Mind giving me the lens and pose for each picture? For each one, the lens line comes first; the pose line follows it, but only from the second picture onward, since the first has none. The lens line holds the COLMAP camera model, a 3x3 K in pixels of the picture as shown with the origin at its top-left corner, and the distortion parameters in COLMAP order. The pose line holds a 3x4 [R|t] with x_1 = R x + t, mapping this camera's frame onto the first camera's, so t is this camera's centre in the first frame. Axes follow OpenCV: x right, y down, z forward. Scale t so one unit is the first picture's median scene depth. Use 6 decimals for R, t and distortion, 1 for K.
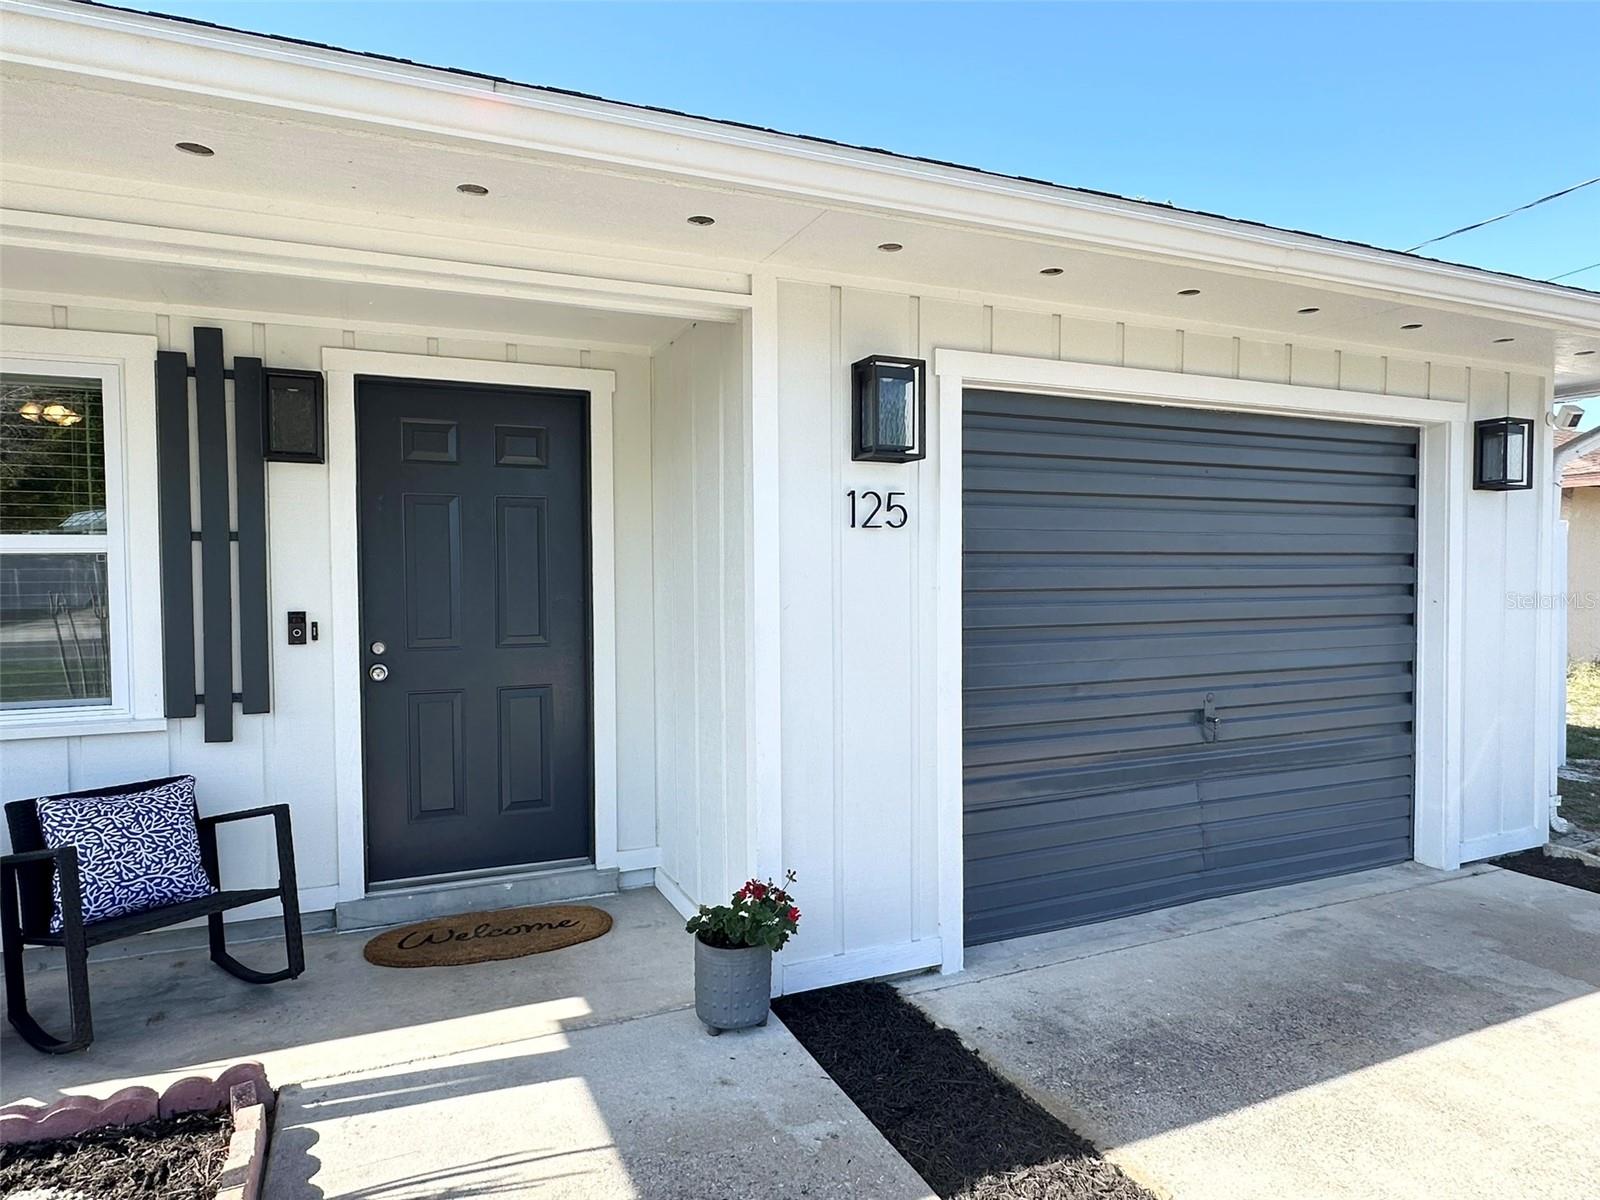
lens RADIAL K [[971.3, 0, 798.3], [0, 971.3, 600.1], [0, 0, 1]] dist [-0.007952, -0.001057]
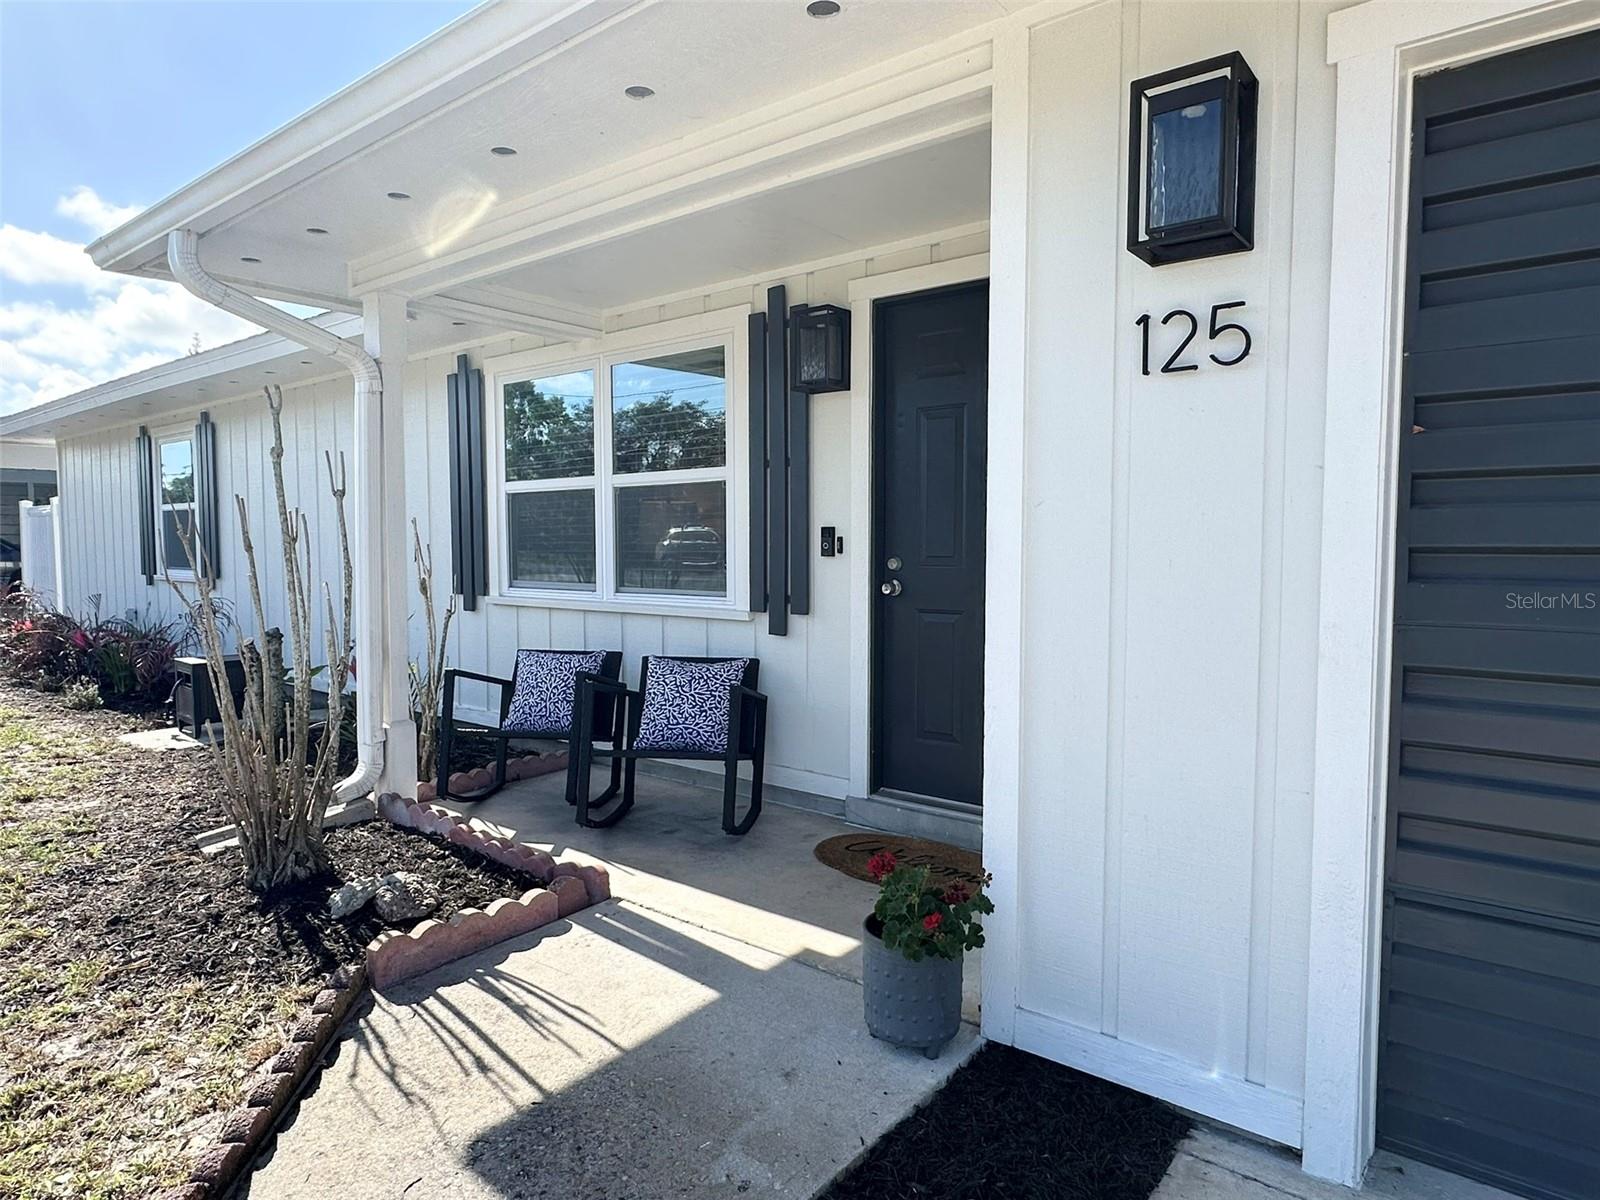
lens RADIAL K [[971.3, 0, 798.3], [0, 971.3, 598.8], [0, 0, 1]] dist [-0.007952, -0.001057]
pose [[0.448060, 0.057351, -0.892162, 0.494508], [-0.030038, 0.998343, 0.049090, 0.042973], [0.893499, 0.004804, 0.449040, 0.495474]]
